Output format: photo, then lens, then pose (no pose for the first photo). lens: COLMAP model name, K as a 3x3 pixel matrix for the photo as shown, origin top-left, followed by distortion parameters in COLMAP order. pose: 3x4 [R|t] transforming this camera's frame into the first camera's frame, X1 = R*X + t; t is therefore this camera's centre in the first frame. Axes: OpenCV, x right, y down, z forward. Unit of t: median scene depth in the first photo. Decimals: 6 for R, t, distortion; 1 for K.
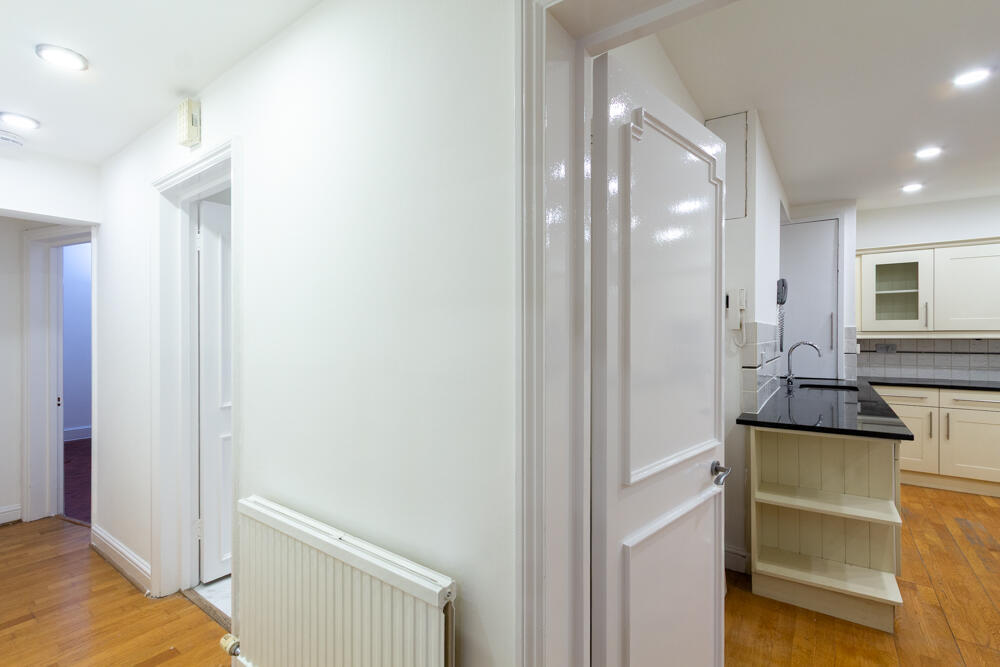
lens RADIAL K [[460.5, 0, 506.1], [0, 460.5, 333.8], [0, 0, 1]] dist [0.001033, -0.000087]
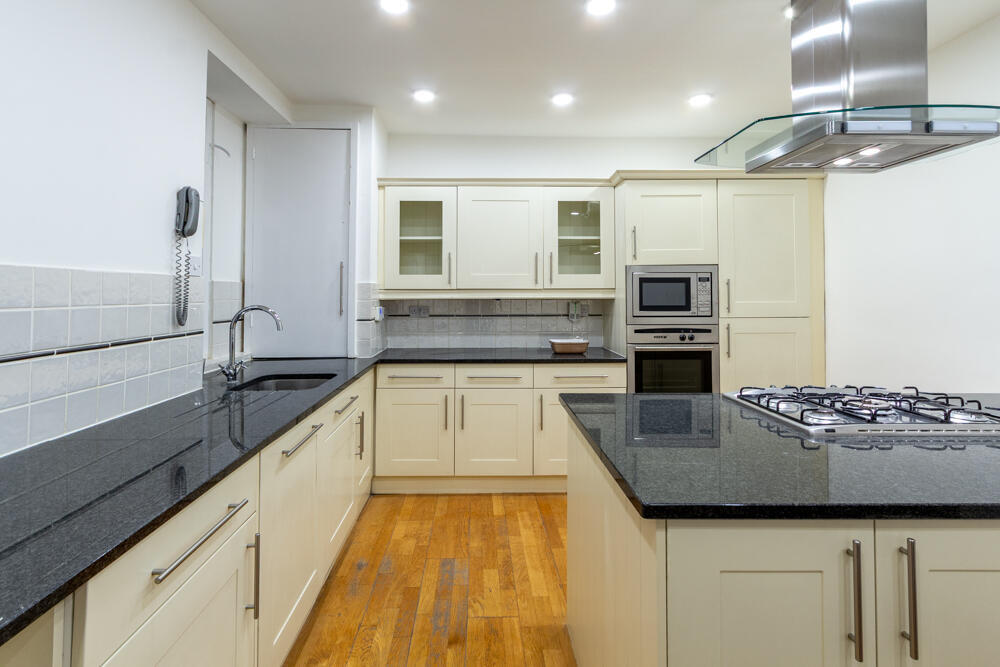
lens RADIAL K [[473.8, 0, 486.1], [0, 473.8, 283.2], [0, 0, 1]] dist [0.001641, 0.000176]
pose [[0.806831, 0.014975, 0.590593, 0.481538], [-0.001853, 0.999738, -0.022817, 0.002075], [-0.590780, 0.017315, 0.806647, 0.308027]]
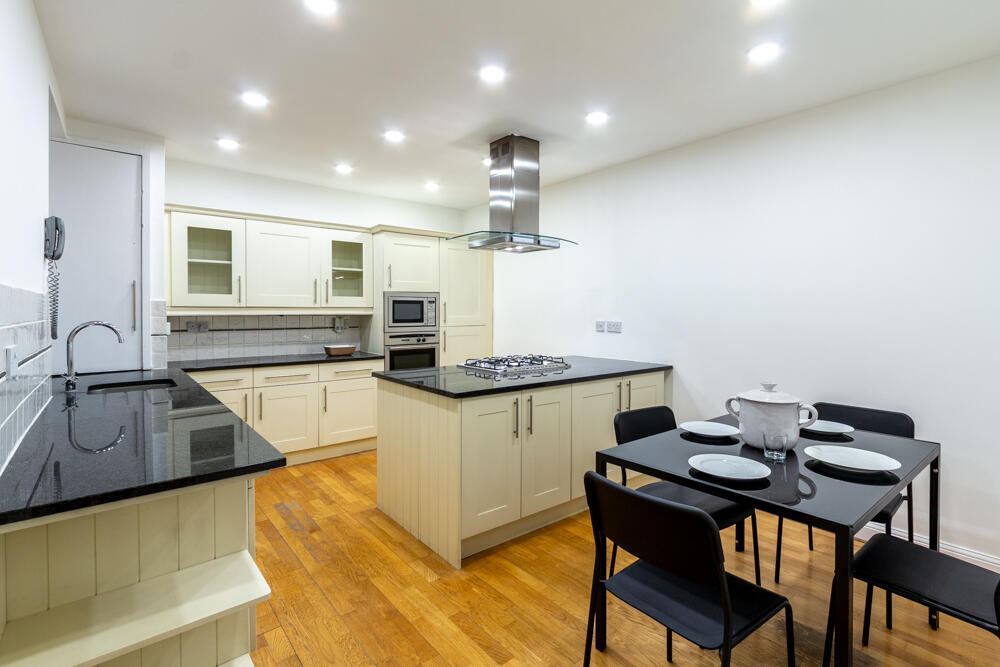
lens RADIAL K [[467.9, 0, 501.0], [0, 467.9, 318.3], [0, 0, 1]] dist [0.002748, -0.000012]
pose [[0.266294, -0.012842, 0.963806, 0.142921], [-0.004370, 0.999885, 0.014530, 0.000763], [-0.963882, -0.008081, 0.266207, 0.240712]]
